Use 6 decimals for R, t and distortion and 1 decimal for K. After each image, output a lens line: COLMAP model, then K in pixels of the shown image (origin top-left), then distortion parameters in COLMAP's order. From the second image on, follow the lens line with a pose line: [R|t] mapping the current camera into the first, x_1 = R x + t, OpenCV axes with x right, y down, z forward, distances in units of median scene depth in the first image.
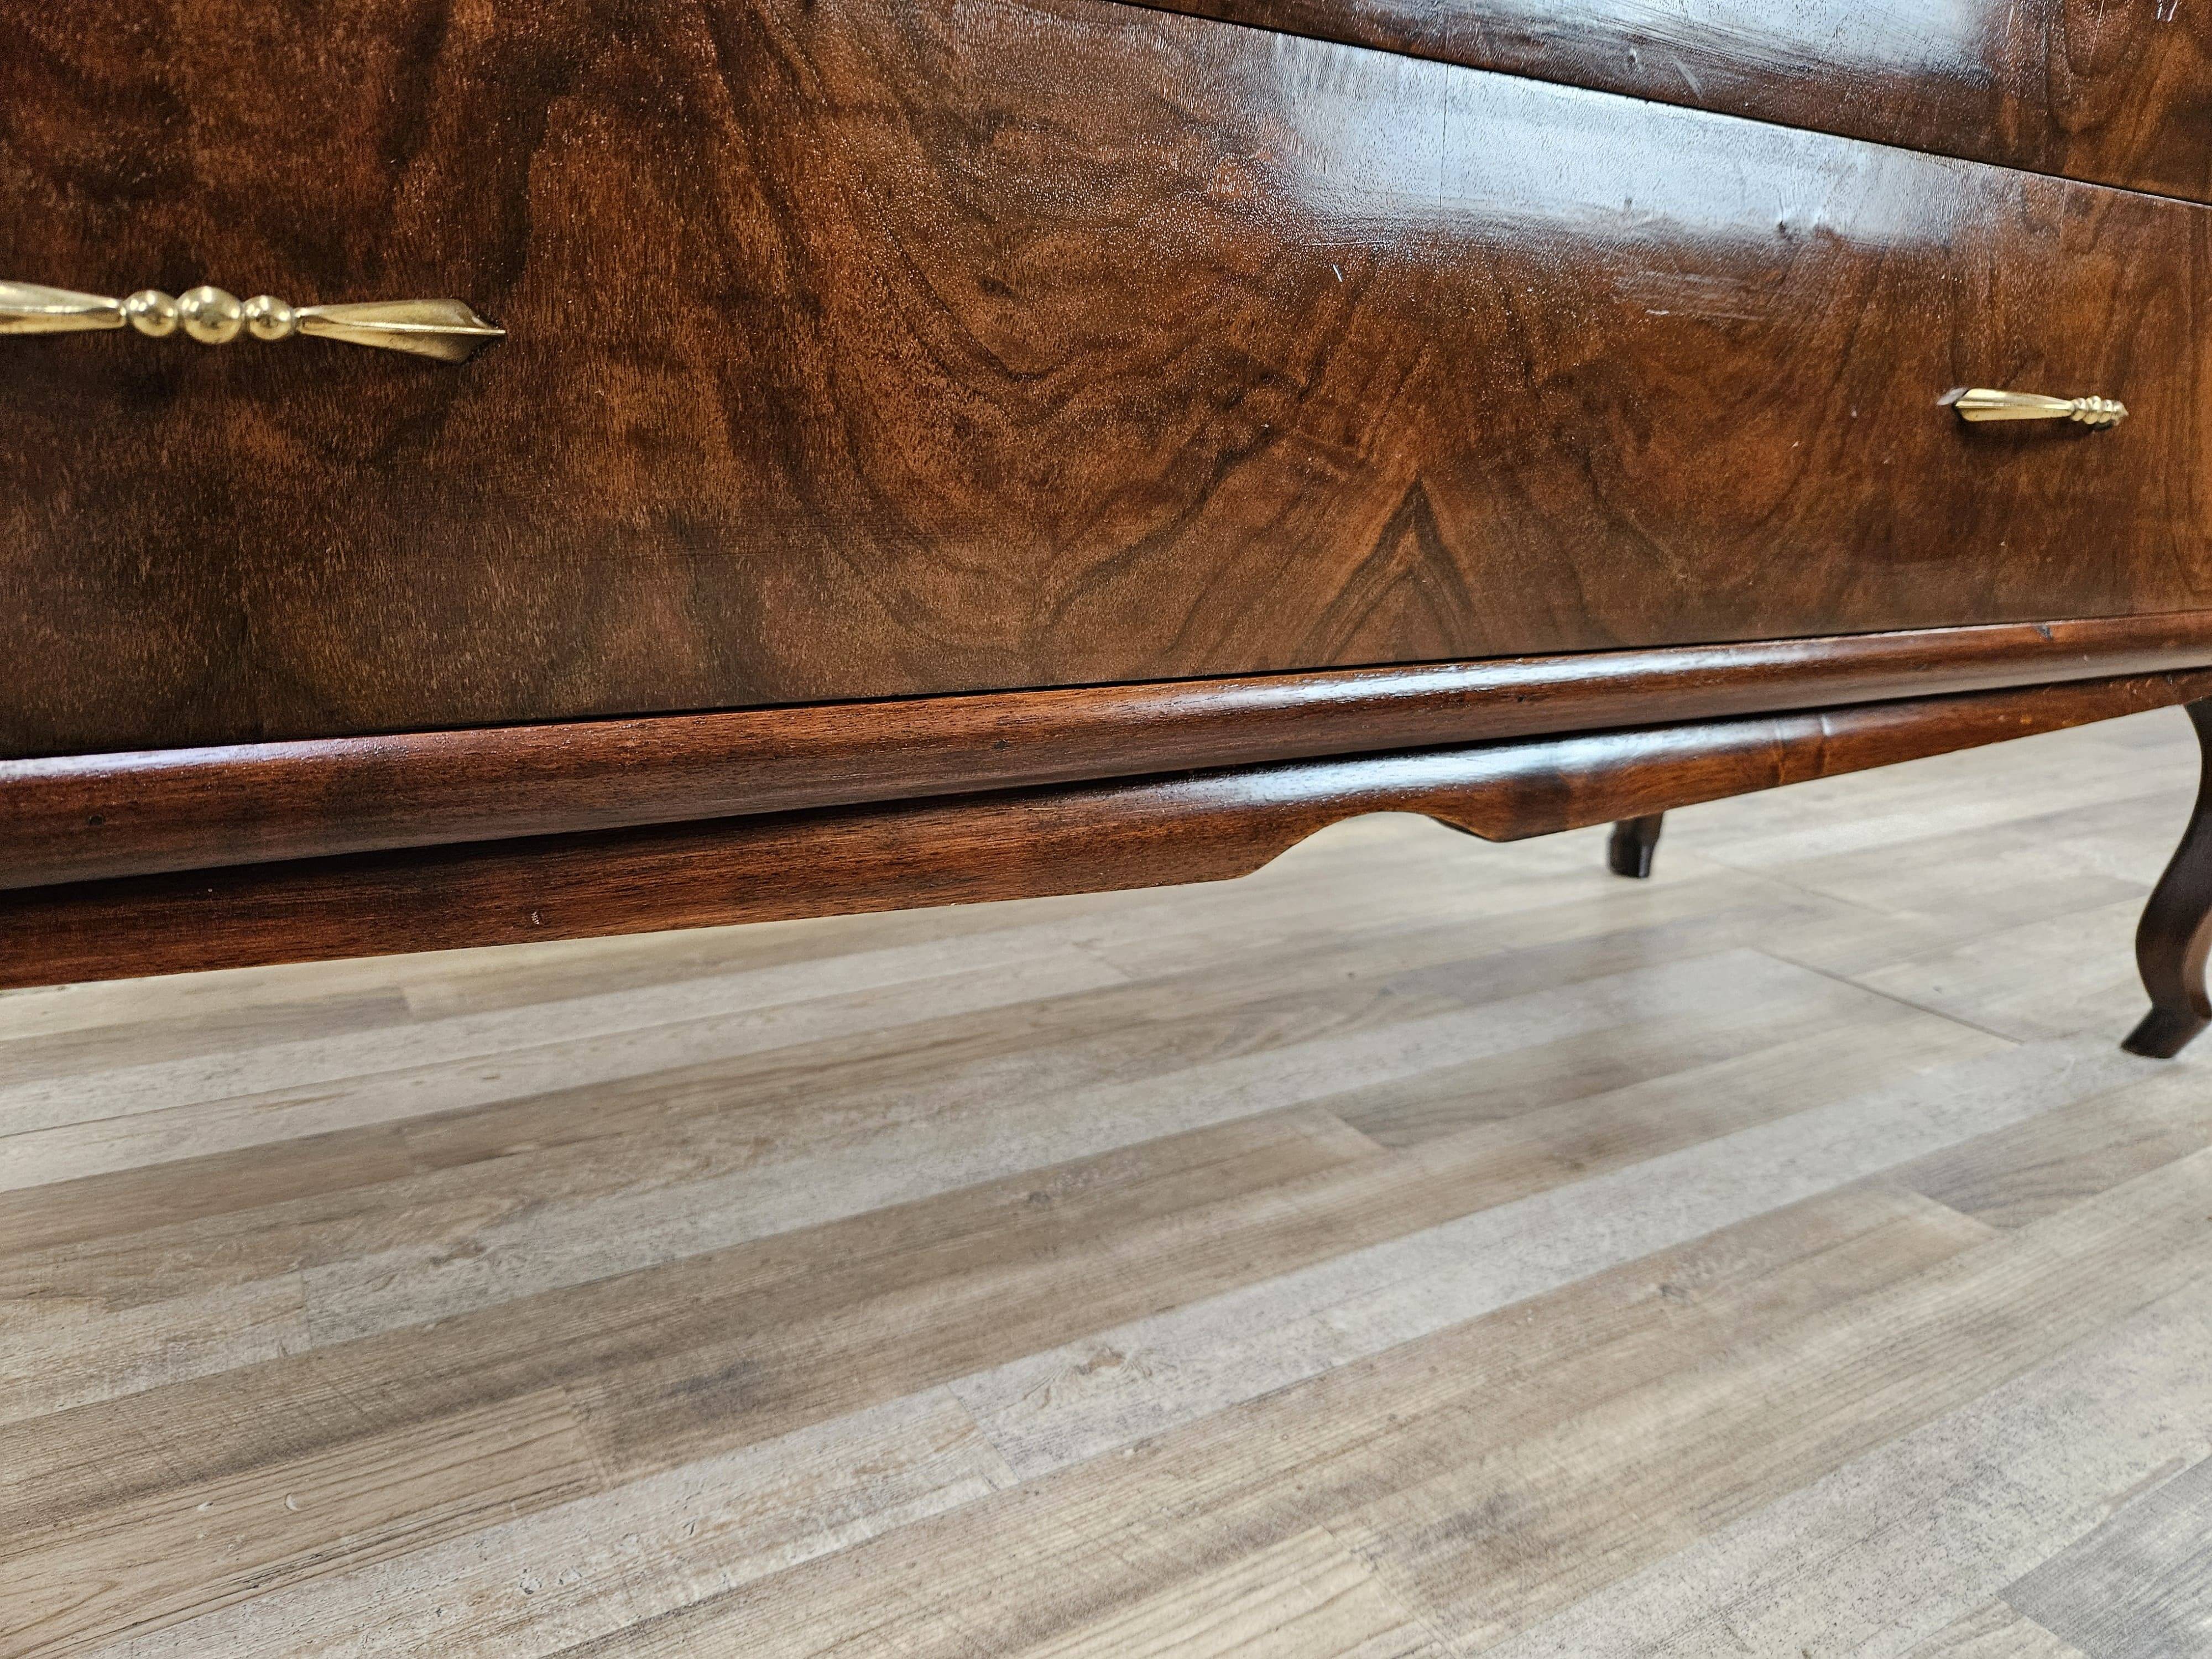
lens RADIAL K [[1500.3, 0, 1060.3], [0, 1500.3, 850.0], [0, 0, 1]] dist [0.036214, -0.043736]
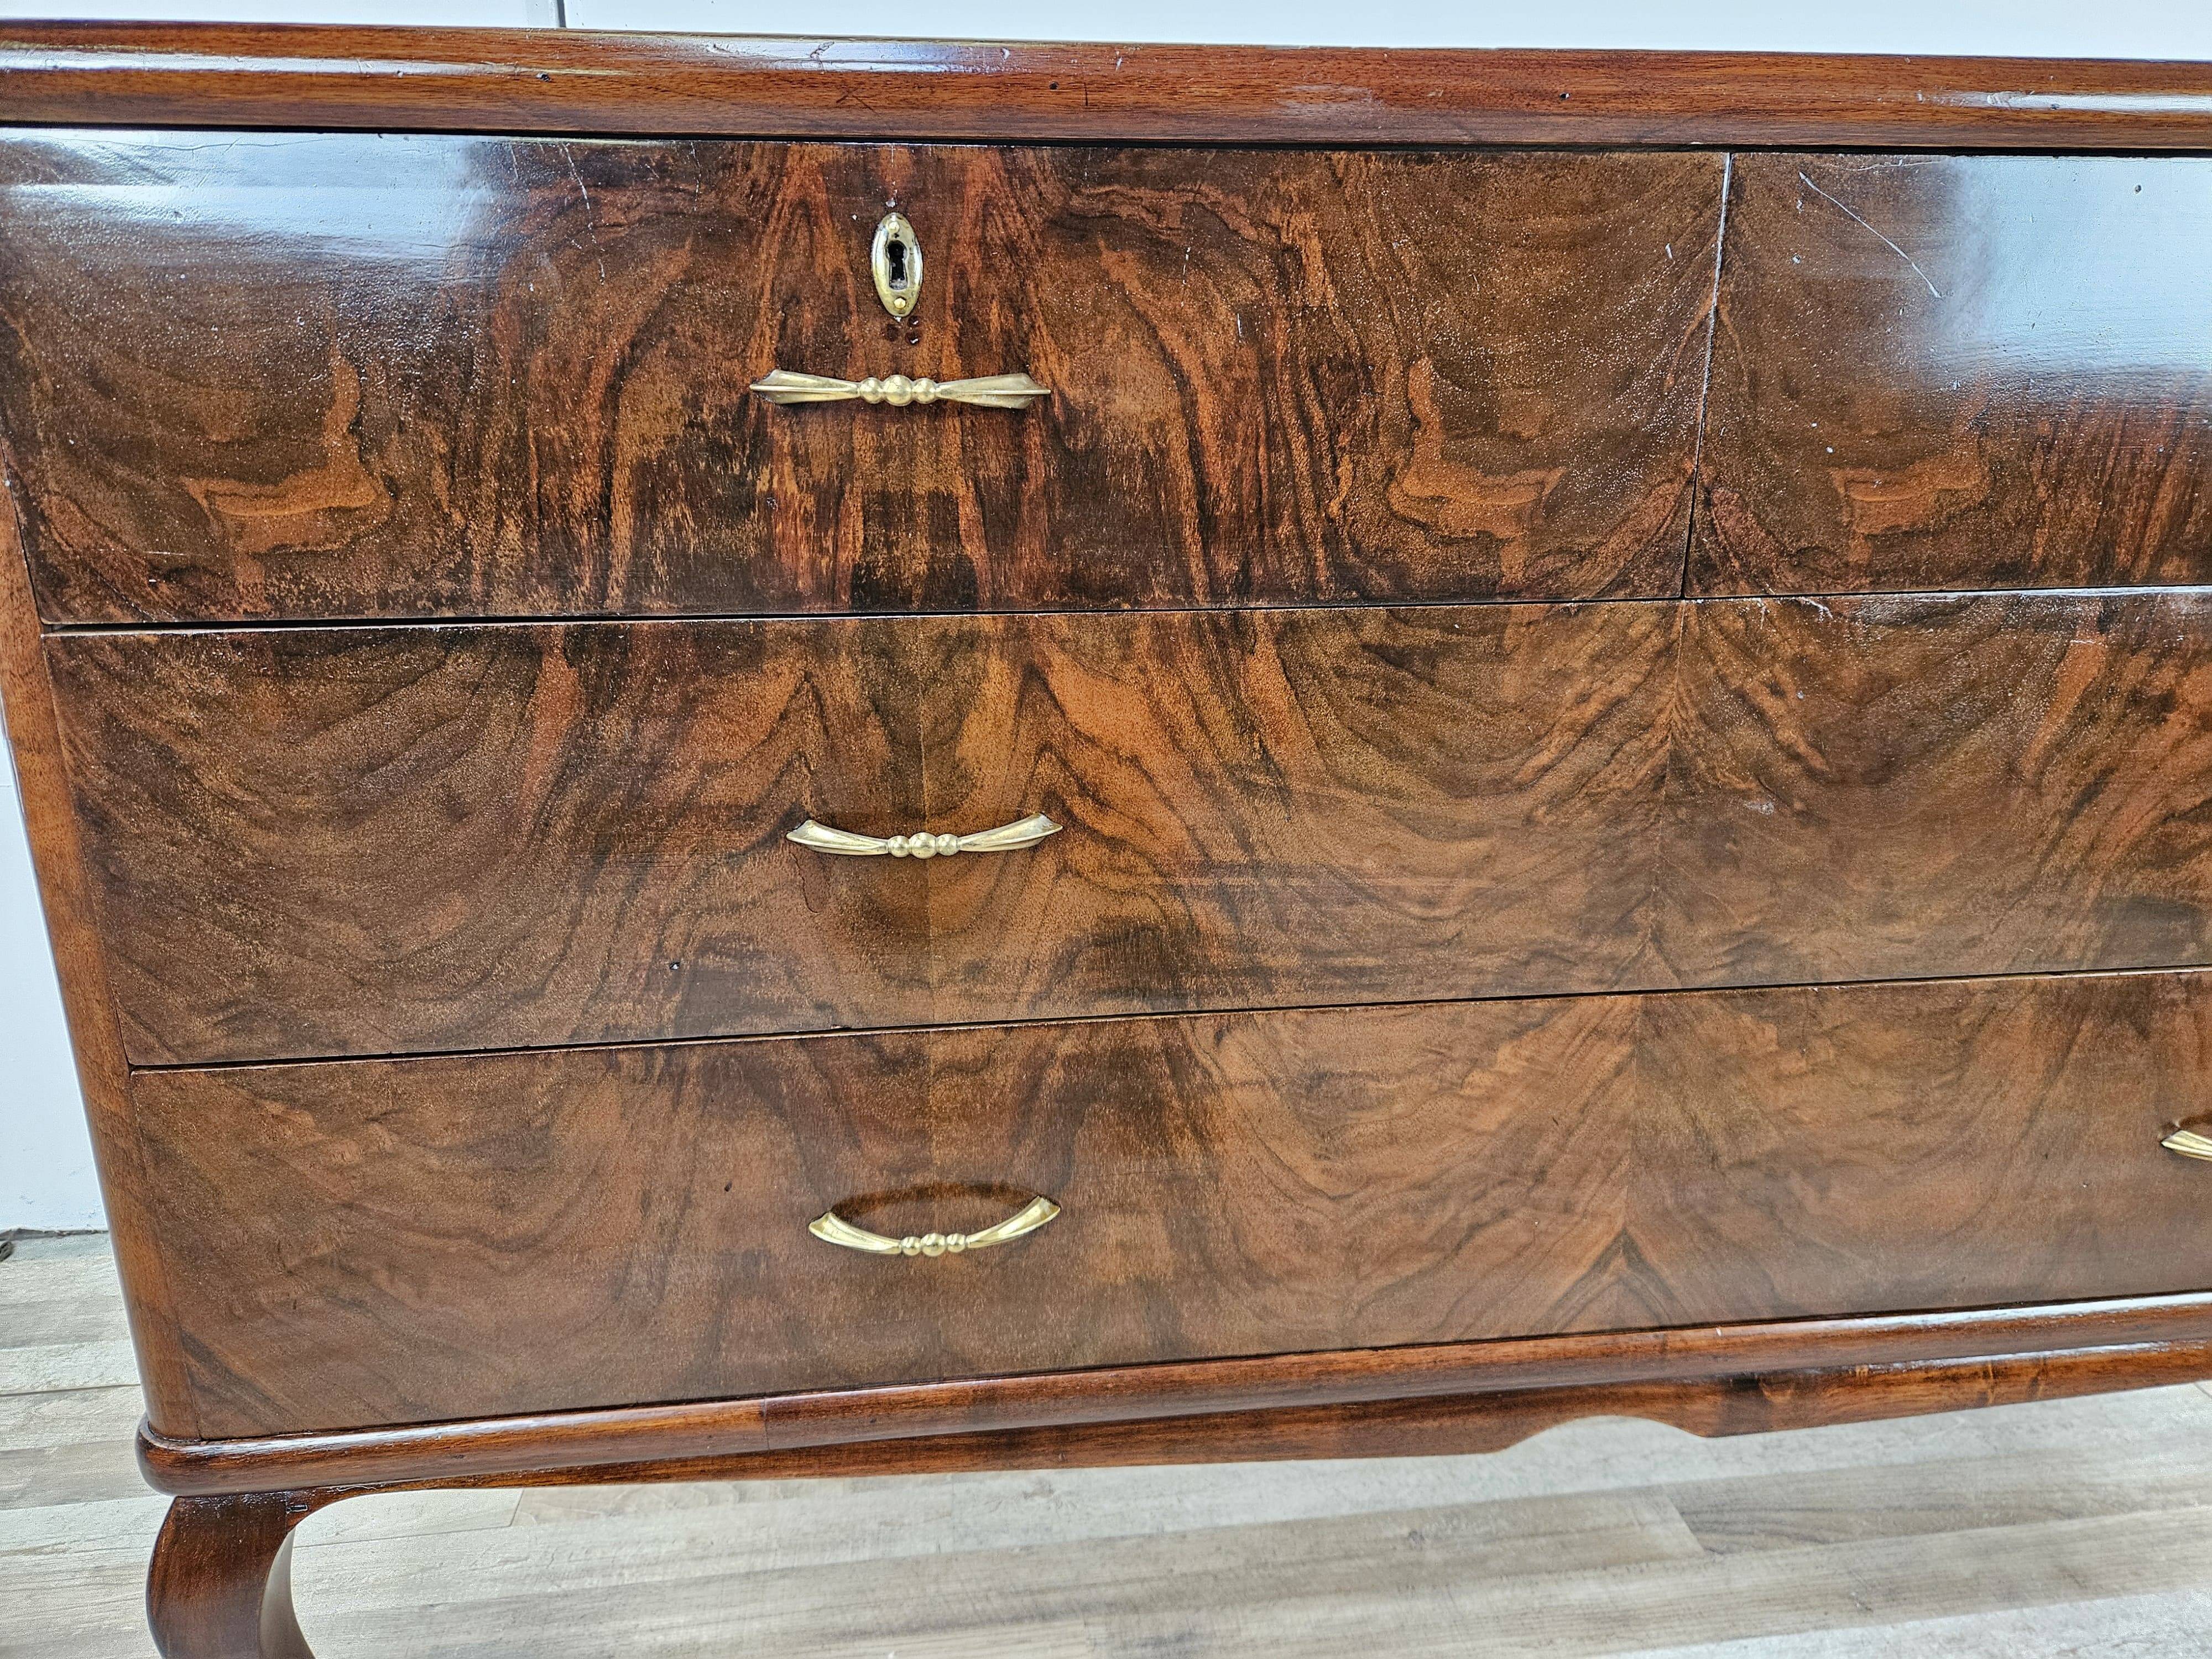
lens RADIAL K [[1437.7, 0, 1098.8], [0, 1437.7, 773.4], [0, 0, 1]] dist [0.034577, -0.036916]
pose [[0.915669, 0.064325, -0.396754, 0.310138], [-0.075364, 0.997081, -0.012278, -0.665157], [0.394805, 0.041143, 0.917843, -0.593701]]
